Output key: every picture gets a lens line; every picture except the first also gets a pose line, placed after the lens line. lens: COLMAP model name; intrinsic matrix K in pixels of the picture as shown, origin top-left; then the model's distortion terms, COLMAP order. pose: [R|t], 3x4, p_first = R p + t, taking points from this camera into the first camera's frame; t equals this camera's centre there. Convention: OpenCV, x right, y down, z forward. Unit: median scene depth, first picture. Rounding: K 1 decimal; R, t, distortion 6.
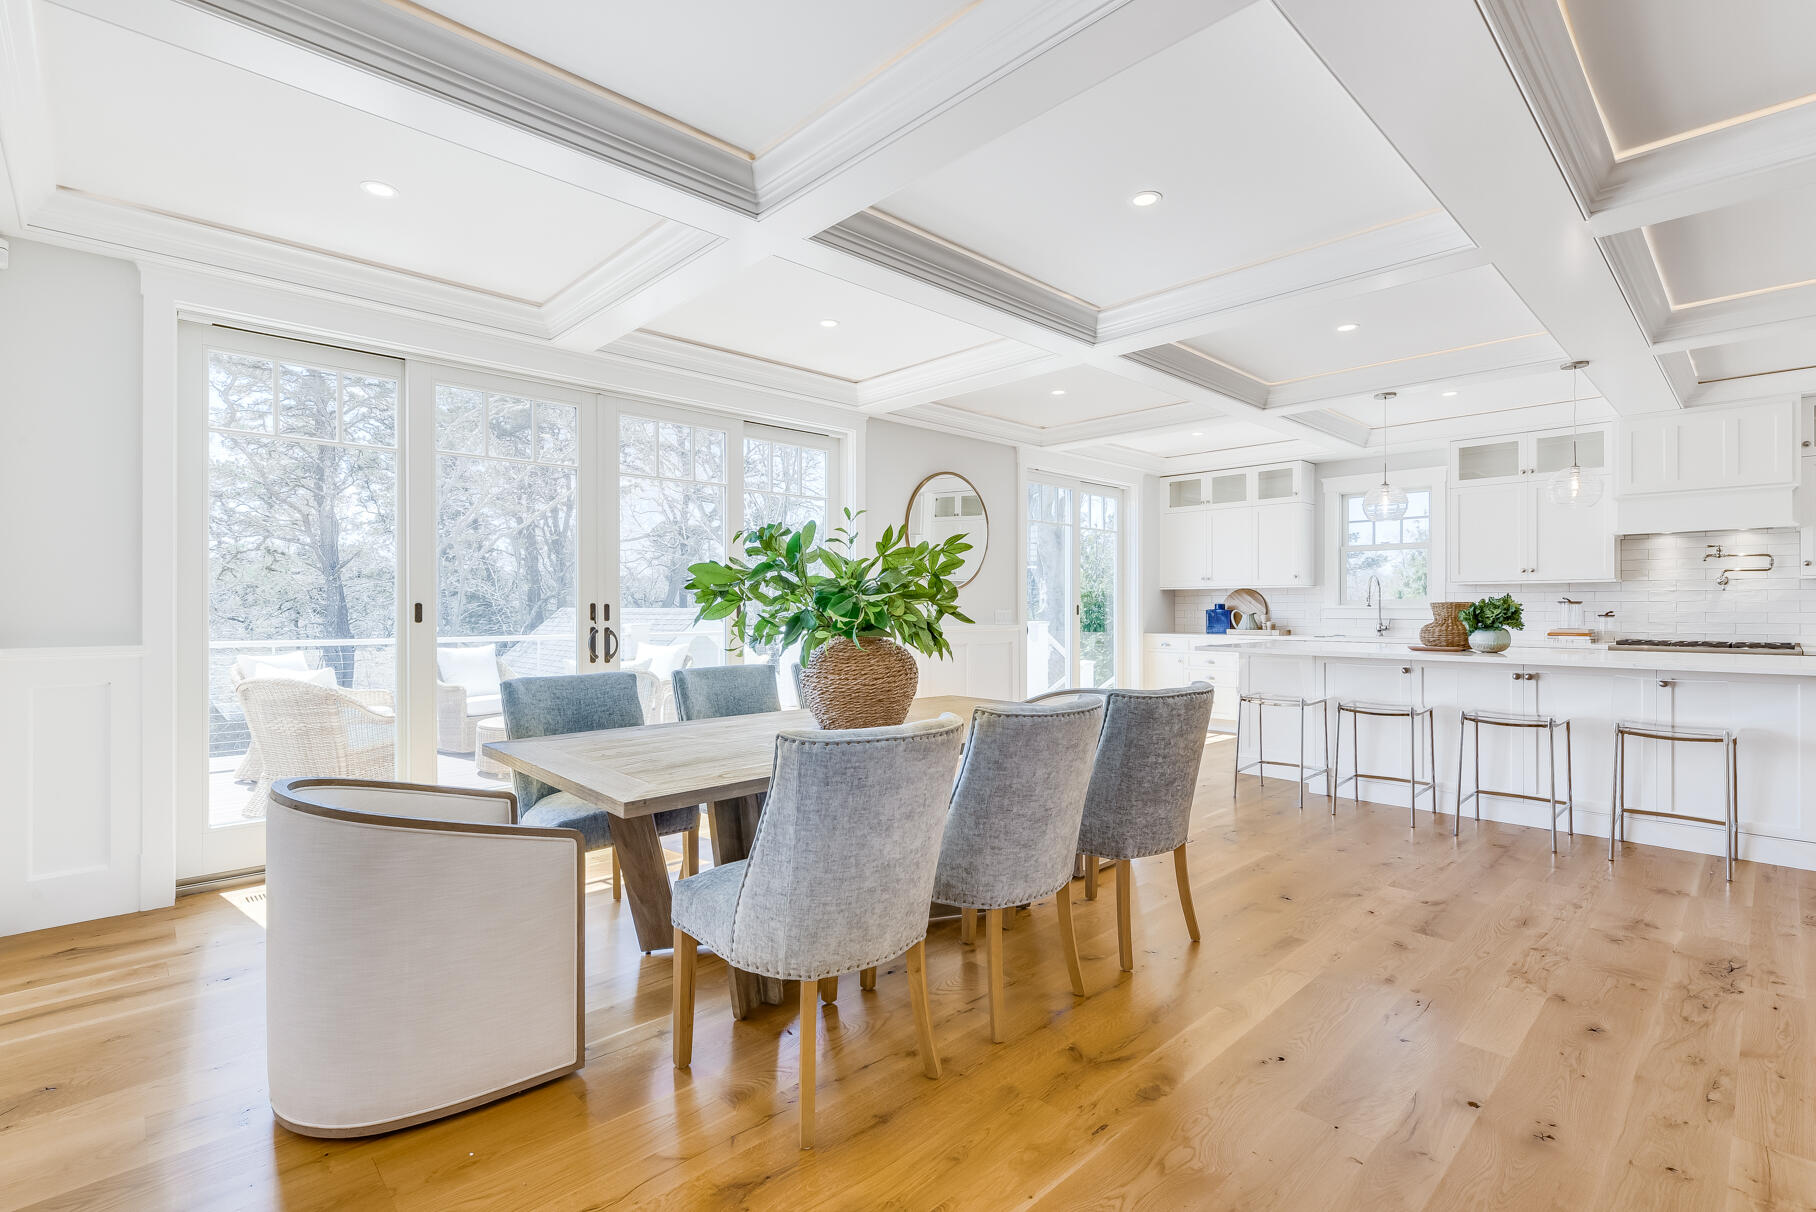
lens RADIAL K [[825.2, 0, 908.0], [0, 825.2, 606.0], [0, 0, 1]] dist [-0.000016, -0.000241]
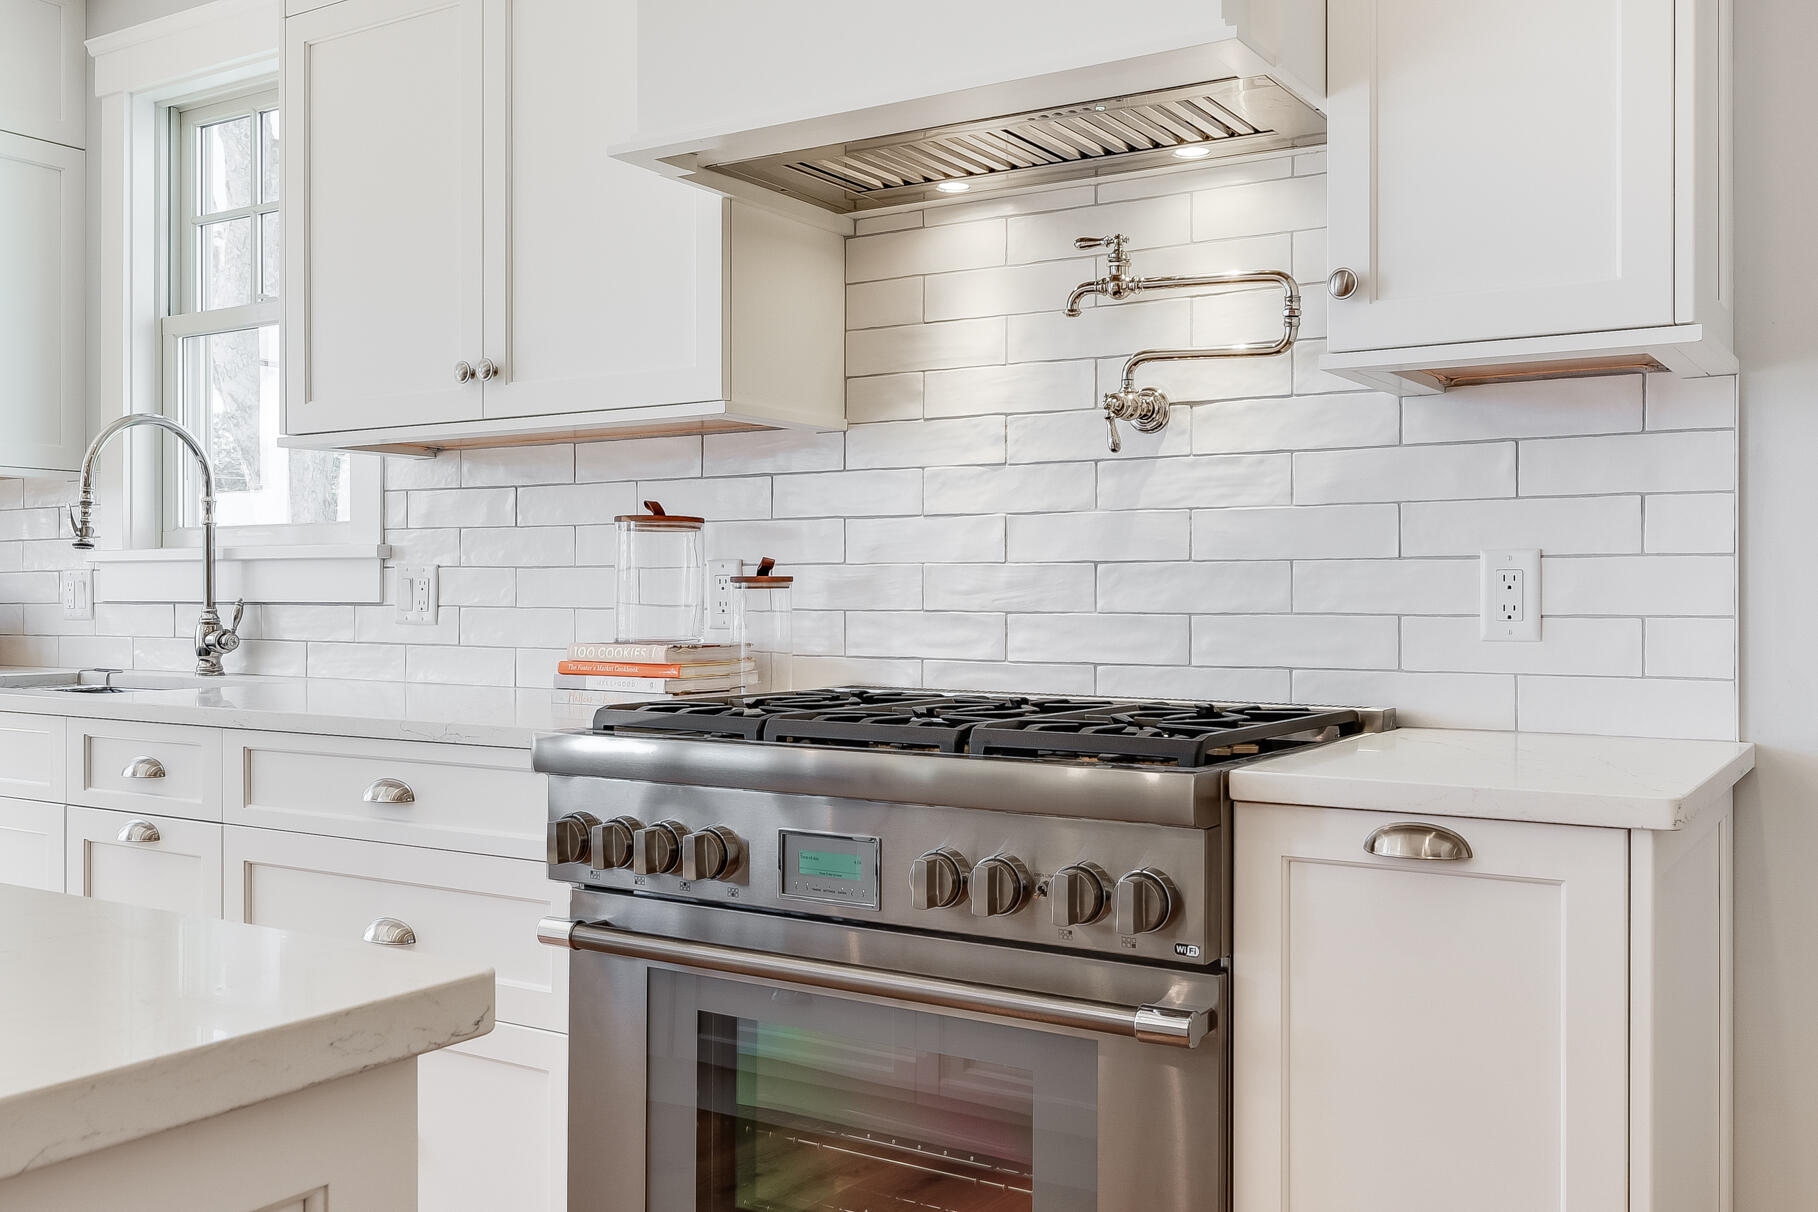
lens RADIAL K [[1626.3, 0, 909.0], [0, 1626.3, 606.0], [0, 0, 1]] dist [0.015801, 0.006996]
pose [[0.970577, -0.001993, 0.240783, 0.722416], [-0.000661, 0.999940, 0.010942, 0.012723], [-0.240790, -0.010779, 0.970517, 0.533132]]
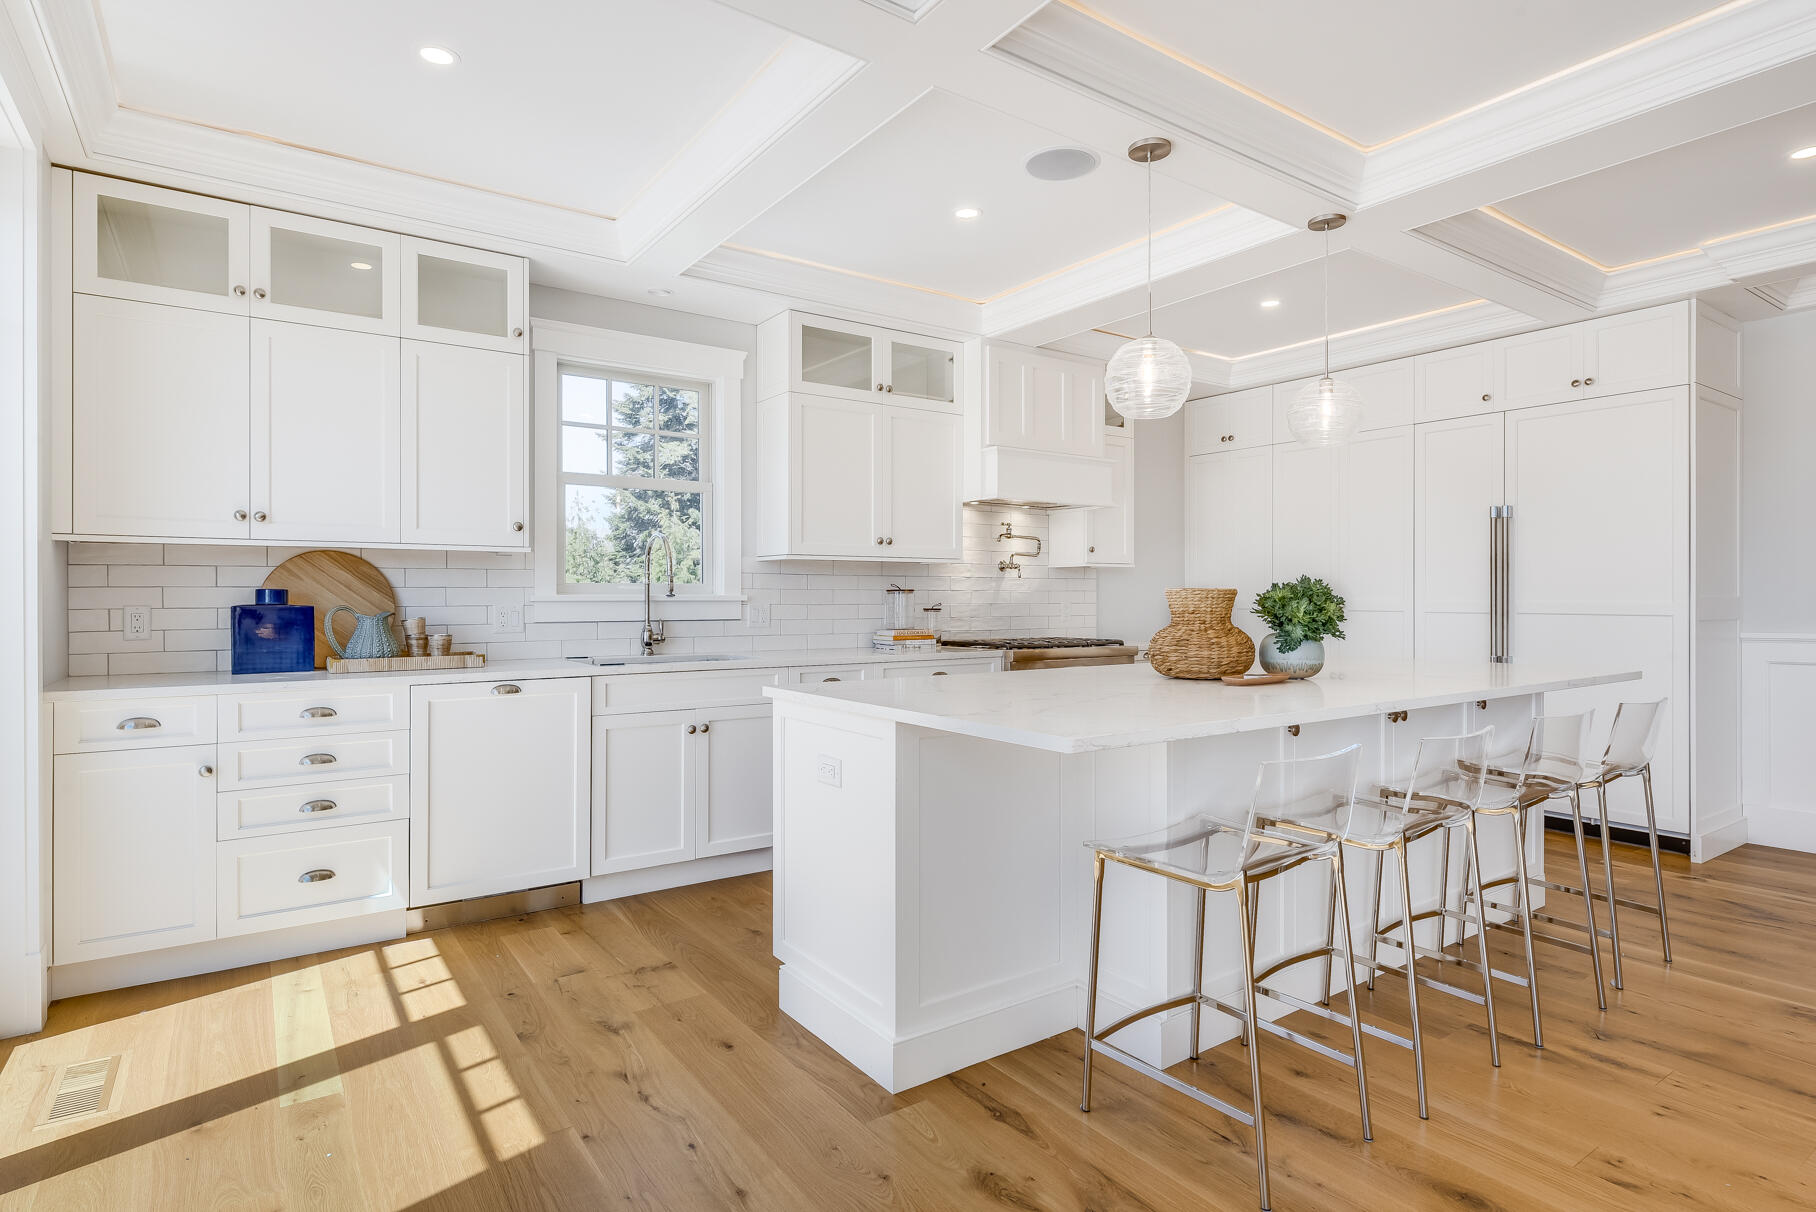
lens RADIAL K [[957.4, 0, 908.0], [0, 957.4, 606.0], [0, 0, 1]] dist [-0.000820, -0.000079]
pose [[0.150739, -0.010850, 0.988514, 0.009820], [-0.002012, 0.999934, 0.011282, -0.000708], [-0.988572, -0.003690, 0.150707, 0.826328]]
